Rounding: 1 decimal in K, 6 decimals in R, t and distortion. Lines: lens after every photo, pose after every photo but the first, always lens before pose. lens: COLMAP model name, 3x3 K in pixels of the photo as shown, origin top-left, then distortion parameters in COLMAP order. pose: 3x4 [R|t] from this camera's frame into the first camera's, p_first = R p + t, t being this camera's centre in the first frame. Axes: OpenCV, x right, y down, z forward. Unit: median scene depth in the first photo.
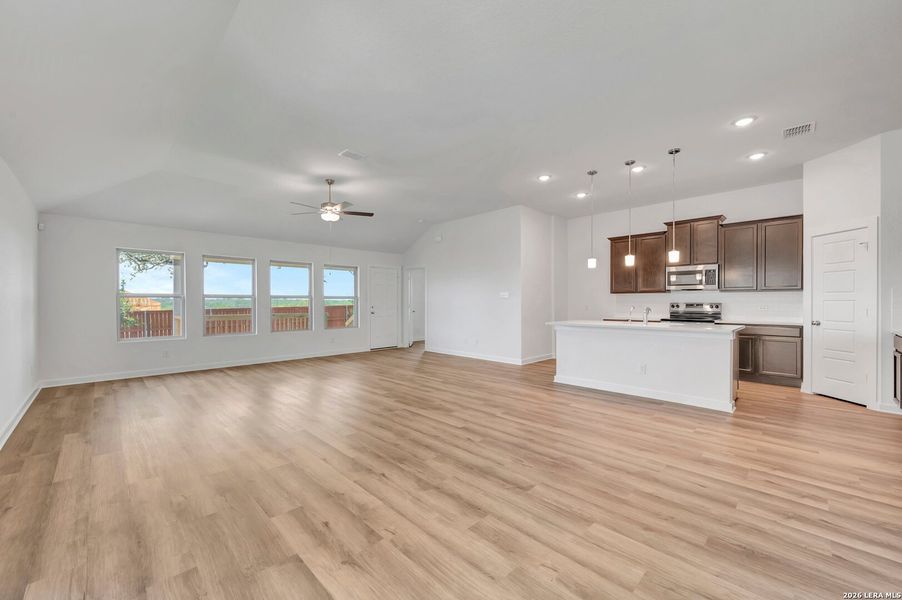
lens RADIAL K [[355.3, 0, 454.3], [0, 355.3, 301.3], [0, 0, 1]] dist [-0.000980, 0.000330]
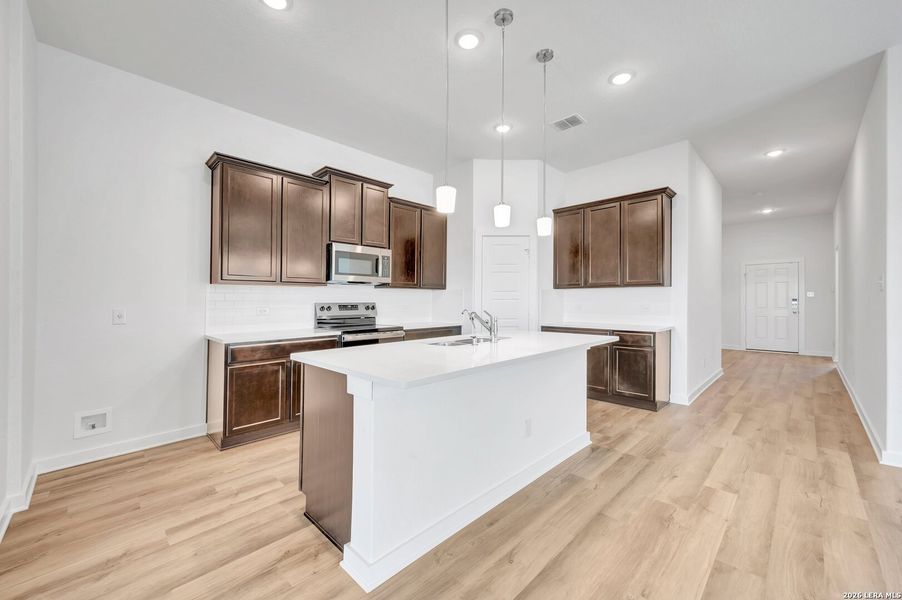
lens RADIAL K [[355.3, 0, 454.3], [0, 355.3, 301.3], [0, 0, 1]] dist [-0.000980, 0.000330]
pose [[-0.004325, 0.000672, 0.999990, 0.003405], [0.002801, 0.999996, -0.000660, 0.002649], [-0.999987, 0.002798, -0.004326, 0.922664]]
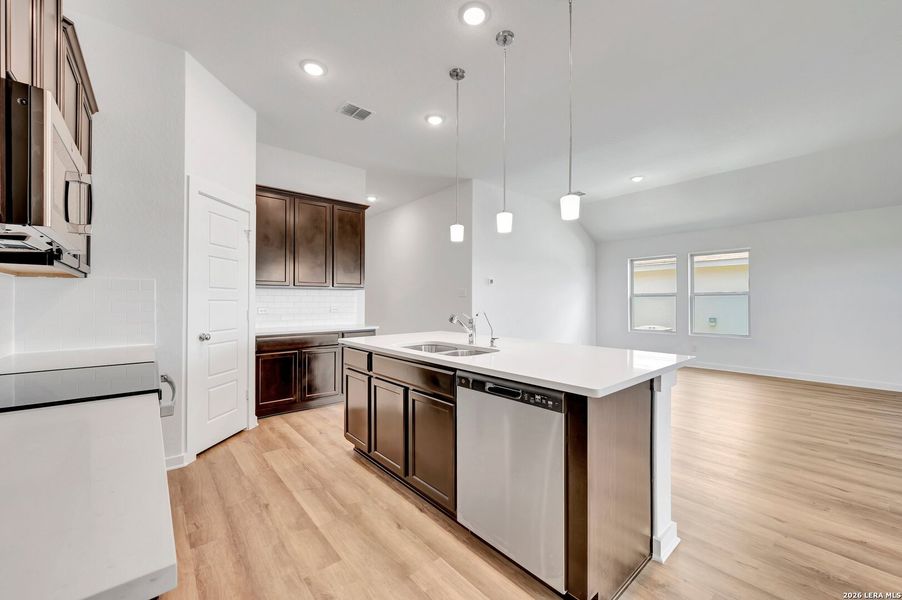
lens RADIAL K [[354.6, 0, 452.8], [0, 354.6, 299.2], [0, 0, 1]] dist [-0.003338, -0.000372]
pose [[-0.997385, 0.002819, 0.072218, 0.461780], [0.002243, 0.999965, -0.008055, 0.002928], [-0.072239, -0.007872, -0.997356, 1.325228]]
